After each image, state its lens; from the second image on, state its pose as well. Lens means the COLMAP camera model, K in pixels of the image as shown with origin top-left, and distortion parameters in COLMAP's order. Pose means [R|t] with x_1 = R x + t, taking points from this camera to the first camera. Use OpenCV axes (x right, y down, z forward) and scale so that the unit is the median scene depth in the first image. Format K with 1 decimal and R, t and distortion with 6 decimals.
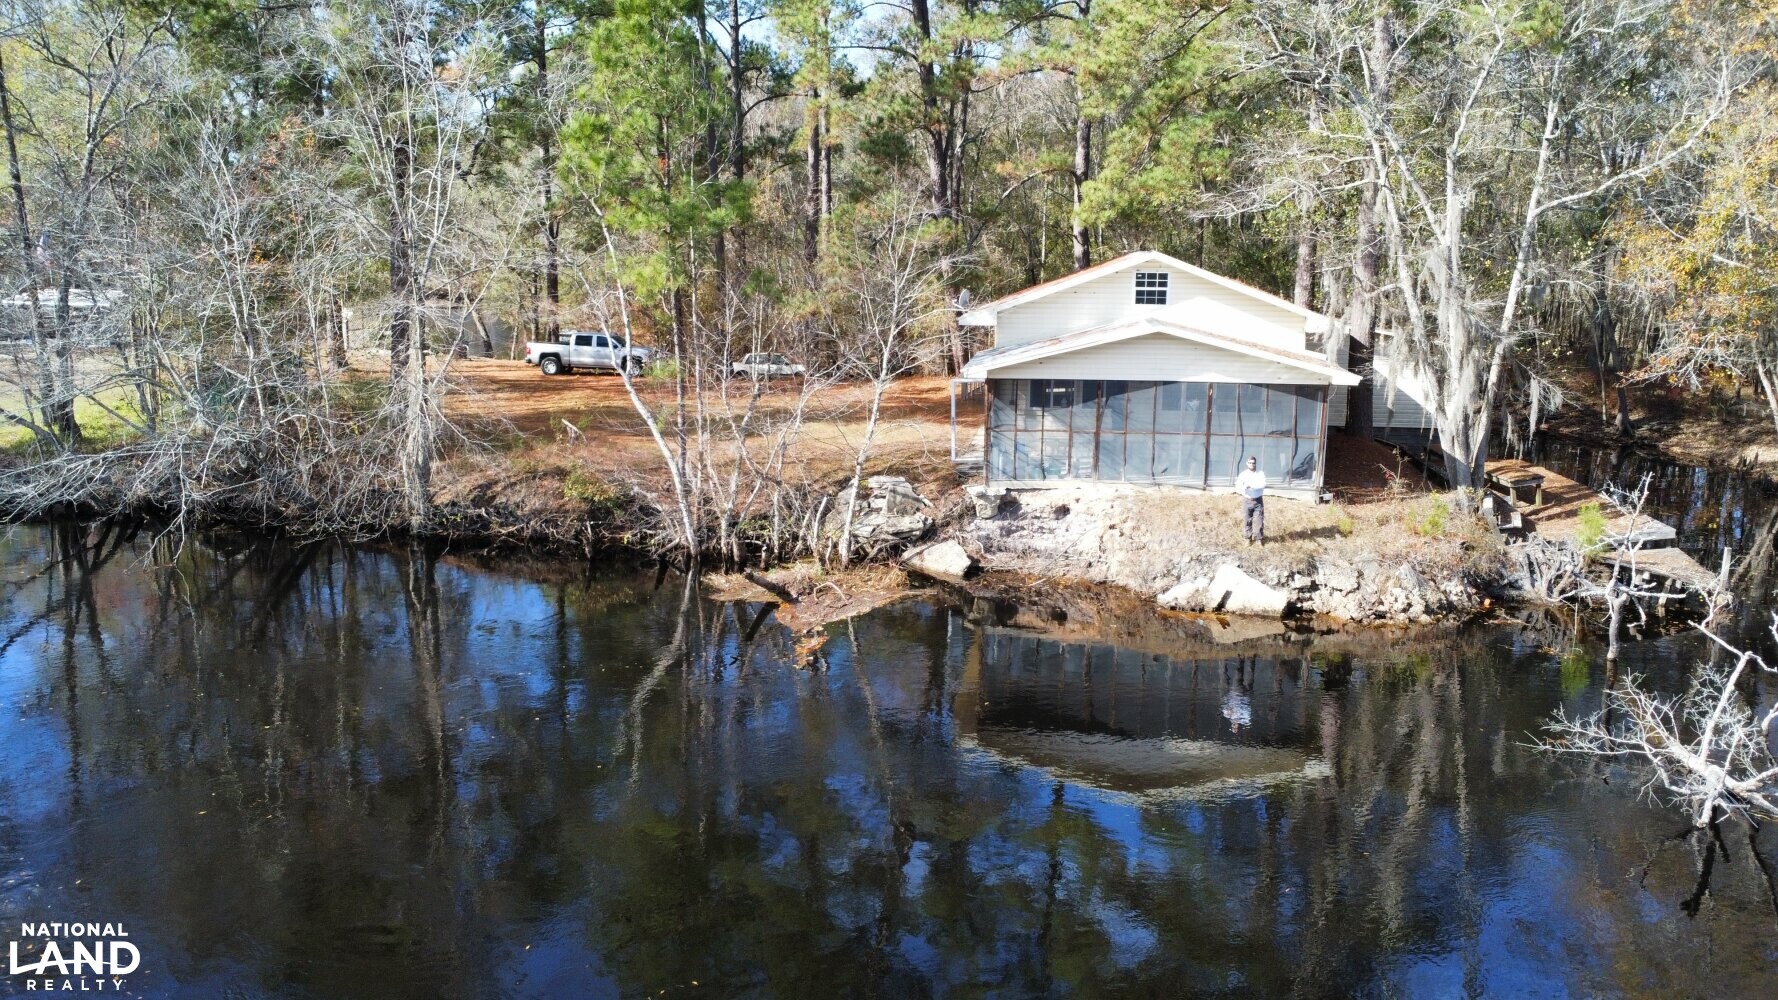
lens RADIAL K [[1320.3, 0, 880.0], [0, 1320.3, 502.9], [0, 0, 1]] dist [-0.010631, 0.009307]
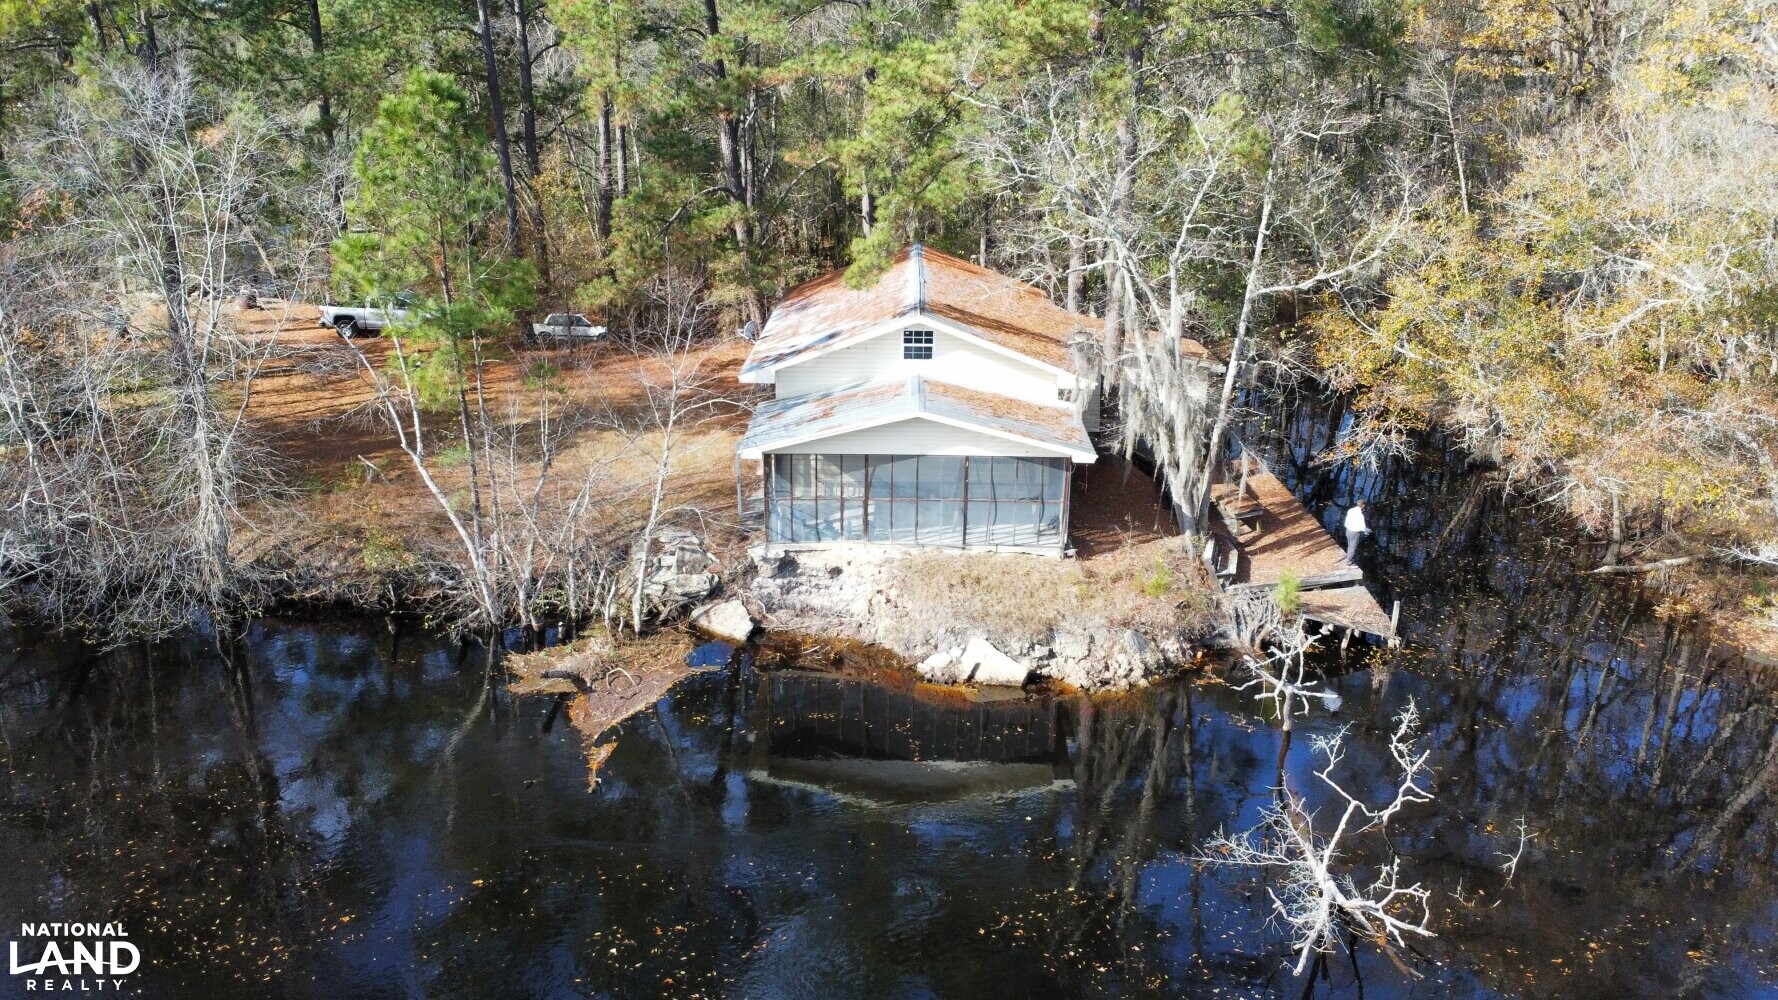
lens RADIAL K [[1320.3, 0, 881.8], [0, 1320.3, 493.8], [0, 0, 1]] dist [-0.010631, 0.009307]
pose [[0.991659, -0.036734, 0.123540, 0.042980], [0.019740, 0.990504, 0.136062, -0.209085], [-0.127365, -0.132488, 0.982967, -0.076563]]
